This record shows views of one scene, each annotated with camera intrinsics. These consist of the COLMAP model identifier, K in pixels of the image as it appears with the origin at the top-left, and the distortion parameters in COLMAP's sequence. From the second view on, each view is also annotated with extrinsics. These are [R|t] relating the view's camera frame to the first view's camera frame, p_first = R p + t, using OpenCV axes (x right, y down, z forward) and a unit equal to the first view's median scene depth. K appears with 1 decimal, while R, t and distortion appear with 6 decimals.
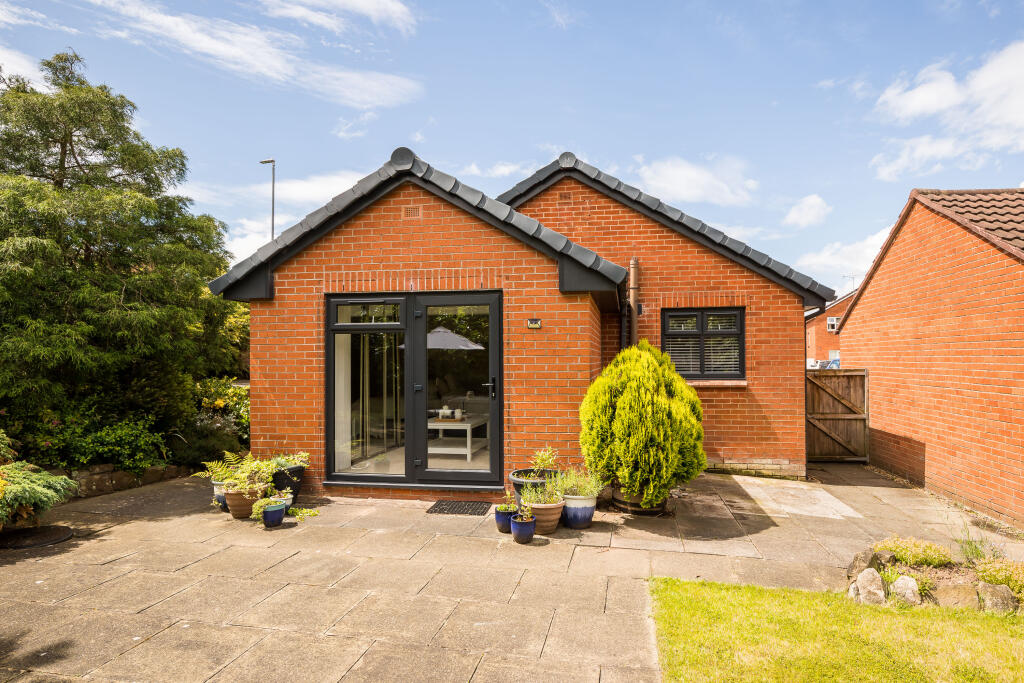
lens RADIAL K [[540.6, 0, 511.2], [0, 540.6, 343.8], [0, 0, 1]] dist [-0.021945, 0.005899]
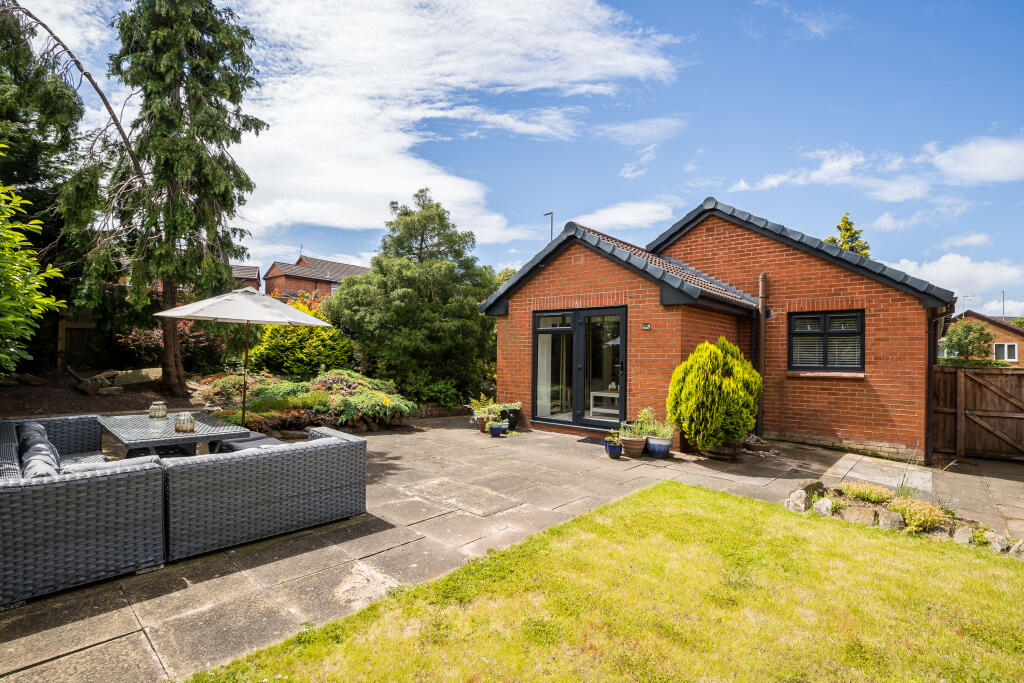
lens RADIAL K [[475.4, 0, 515.3], [0, 475.4, 340.6], [0, 0, 1]] dist [-0.021379, 0.001406]
pose [[0.848099, 0.001392, -0.529835, 0.395594], [-0.007053, 0.999938, -0.008663, 0.014810], [0.529790, 0.011084, 0.848056, -0.298861]]
